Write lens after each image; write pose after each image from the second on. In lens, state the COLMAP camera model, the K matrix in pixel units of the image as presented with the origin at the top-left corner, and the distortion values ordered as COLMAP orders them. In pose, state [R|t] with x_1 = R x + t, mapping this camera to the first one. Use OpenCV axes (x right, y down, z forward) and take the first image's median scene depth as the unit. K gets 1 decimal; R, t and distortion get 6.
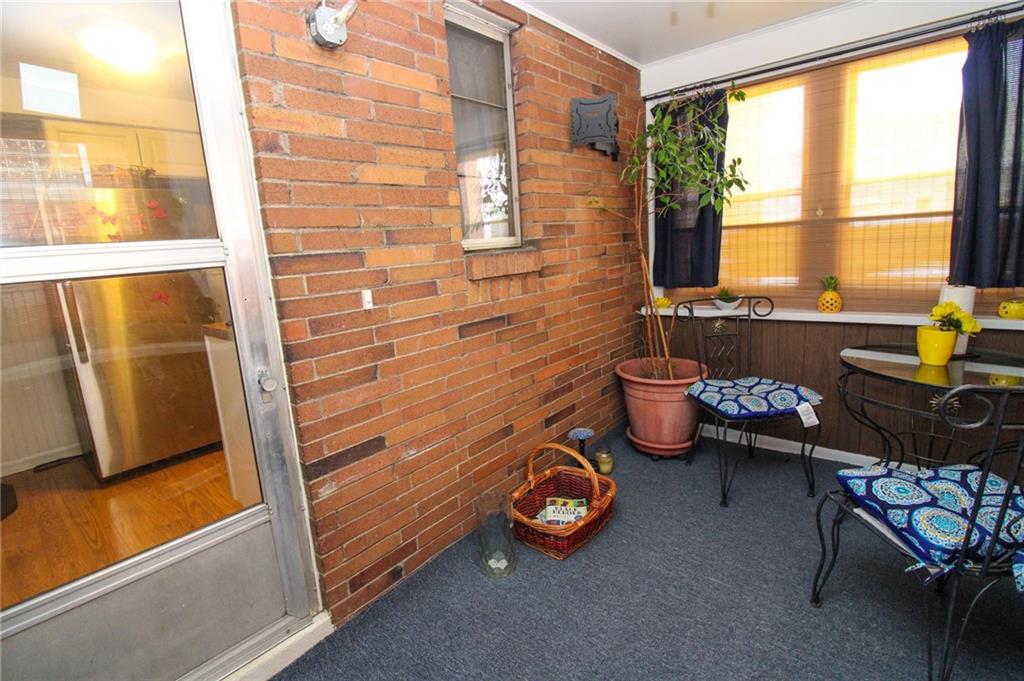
lens RADIAL K [[473.6, 0, 500.3], [0, 473.6, 328.7], [0, 0, 1]] dist [0.000700, -0.013484]
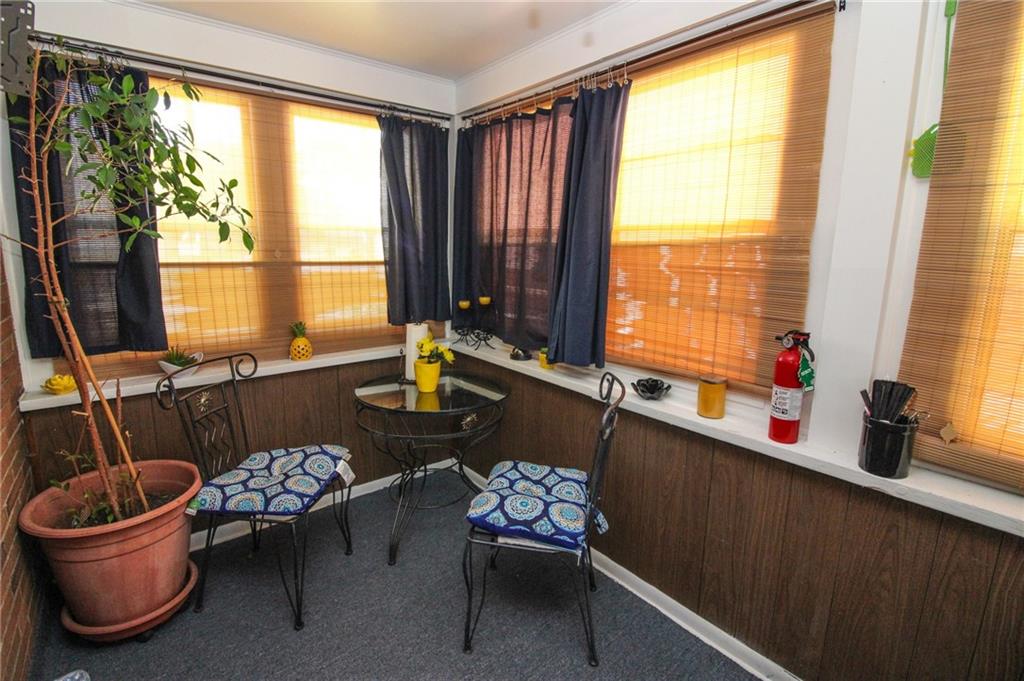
lens RADIAL K [[473.6, 0, 500.3], [0, 473.6, 328.7], [0, 0, 1]] dist [0.000700, -0.013484]
pose [[0.182458, -0.093213, 0.978785, -0.165582], [0.148832, 0.986643, 0.066217, -0.104666], [-0.971884, 0.133593, 0.193894, 0.441467]]
